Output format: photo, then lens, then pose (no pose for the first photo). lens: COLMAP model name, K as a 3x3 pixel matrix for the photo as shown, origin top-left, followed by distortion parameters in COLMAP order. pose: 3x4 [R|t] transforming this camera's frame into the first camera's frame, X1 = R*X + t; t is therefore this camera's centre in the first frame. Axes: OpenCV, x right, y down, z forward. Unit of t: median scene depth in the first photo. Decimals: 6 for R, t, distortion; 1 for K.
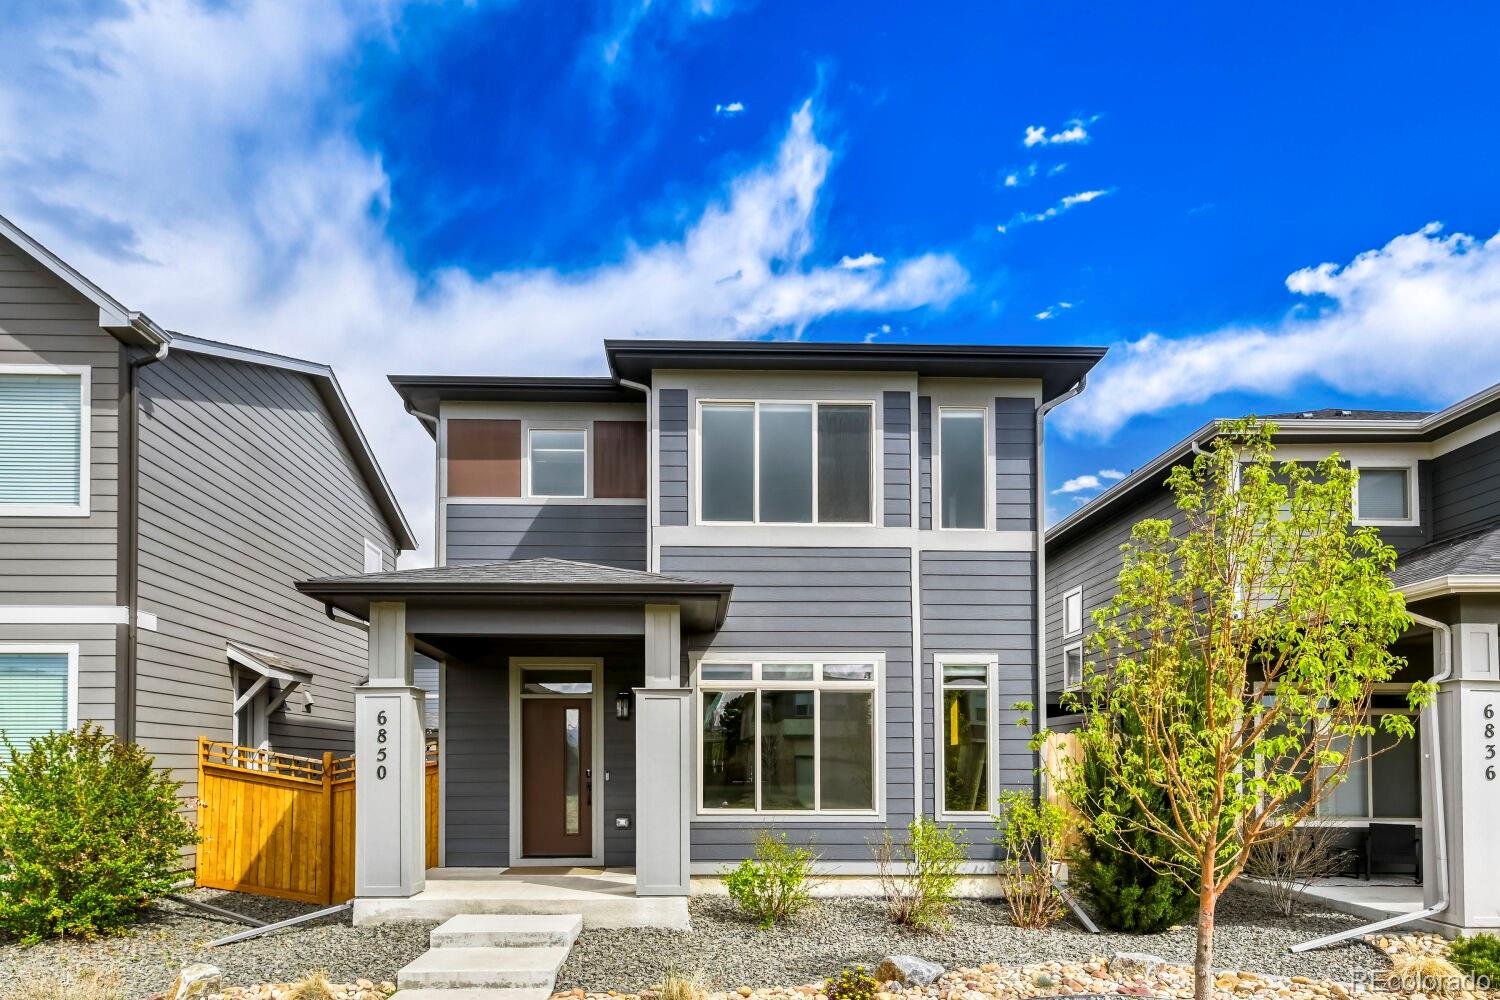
lens RADIAL K [[878.9, 0, 752.6], [0, 878.9, 714.3], [0, 0, 1]] dist [0.028492, 0.001502]
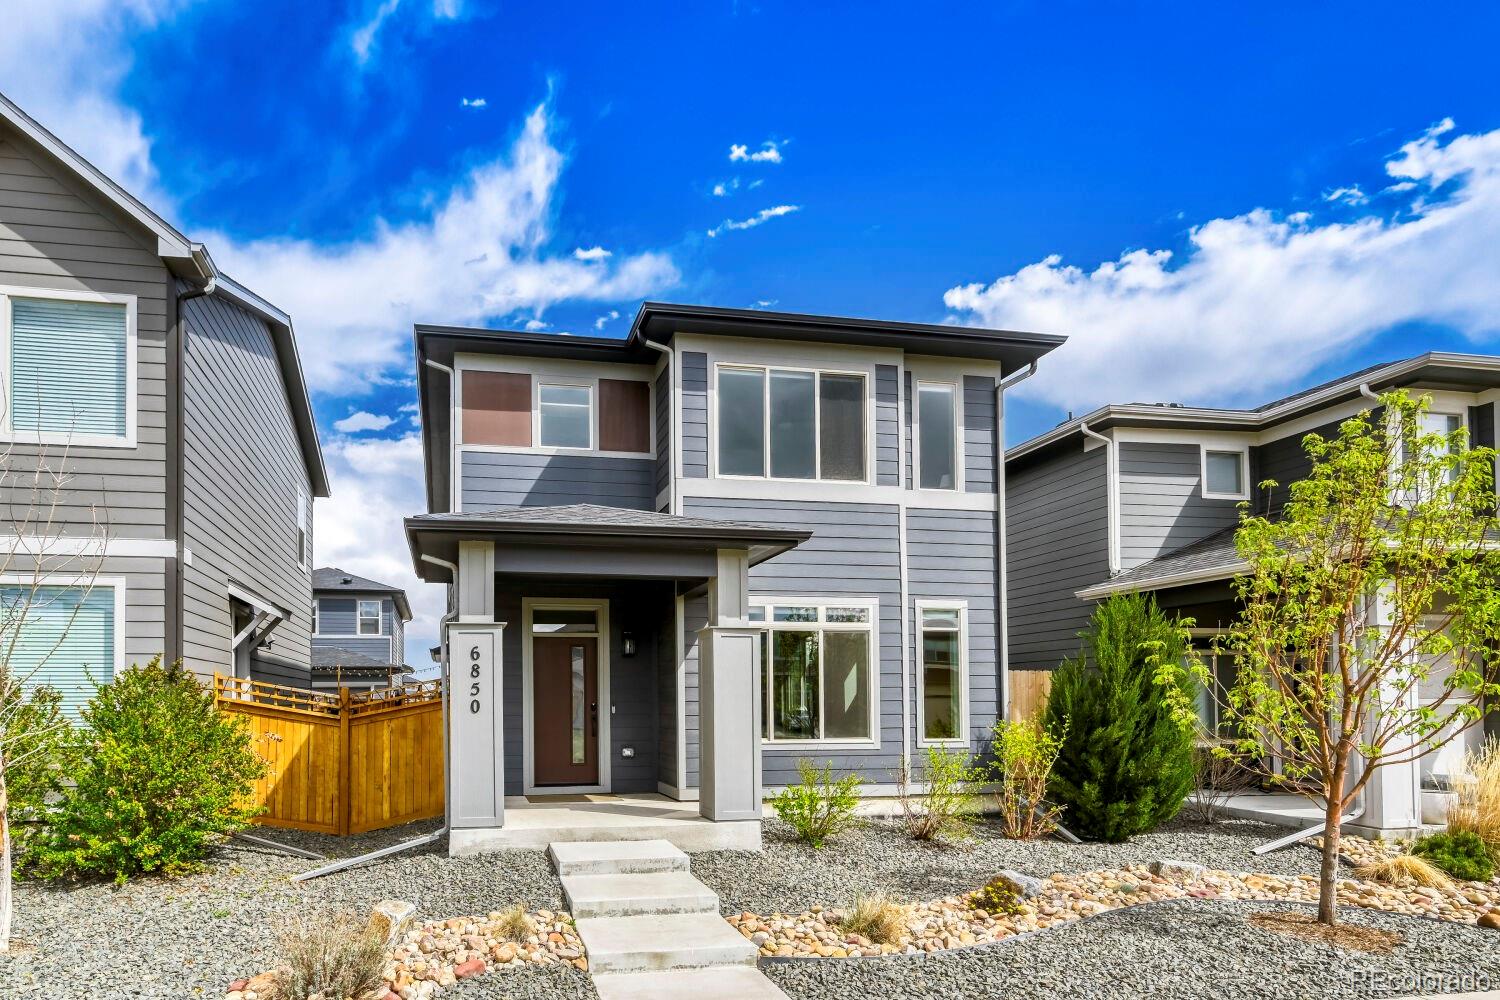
lens RADIAL K [[768.9, 0, 672.8], [0, 768.9, 658.8], [0, 0, 1]] dist [0.019059, -0.000404]
pose [[0.991067, 0.003428, 0.133324, -0.241057], [-0.004172, 0.999977, 0.005299, 0.003555], [-0.133303, -0.005808, 0.991058, 0.063264]]
